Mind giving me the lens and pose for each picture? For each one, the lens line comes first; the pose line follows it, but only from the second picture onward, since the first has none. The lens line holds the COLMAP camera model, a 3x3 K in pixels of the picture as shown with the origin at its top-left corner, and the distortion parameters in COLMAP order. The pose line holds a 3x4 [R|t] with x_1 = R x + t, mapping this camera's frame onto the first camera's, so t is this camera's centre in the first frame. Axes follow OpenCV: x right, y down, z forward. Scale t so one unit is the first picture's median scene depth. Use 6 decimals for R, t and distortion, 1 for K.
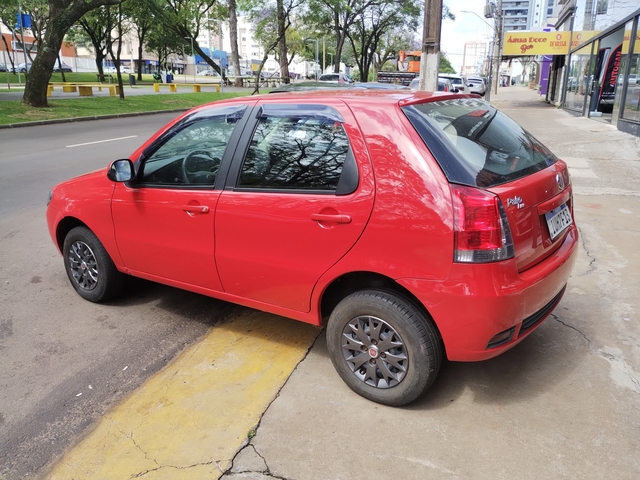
lens RADIAL K [[537.1, 0, 320.0], [0, 537.1, 240.0], [0, 0, 1]] dist [0.005542, 0.001548]
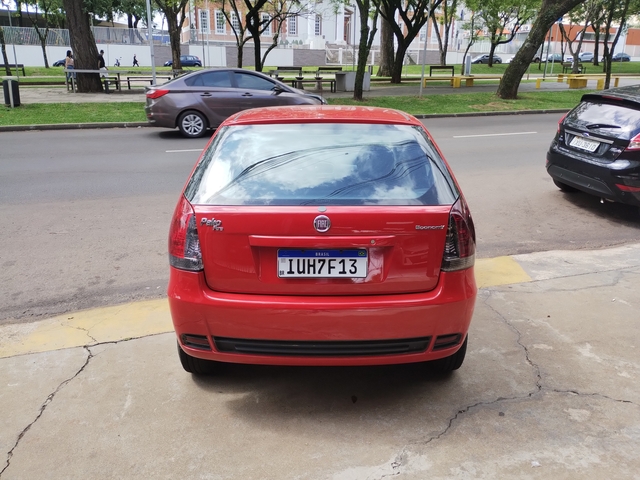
lens RADIAL K [[533.0, 0, 310.1], [0, 533.0, 230.9], [0, 0, 1]] dist [0.014057, 0.002600]
pose [[0.577328, 0.235762, -0.781735, 0.276710], [-0.231879, 0.965329, 0.119884, -0.048396], [0.782895, 0.112056, 0.611979, 0.105176]]
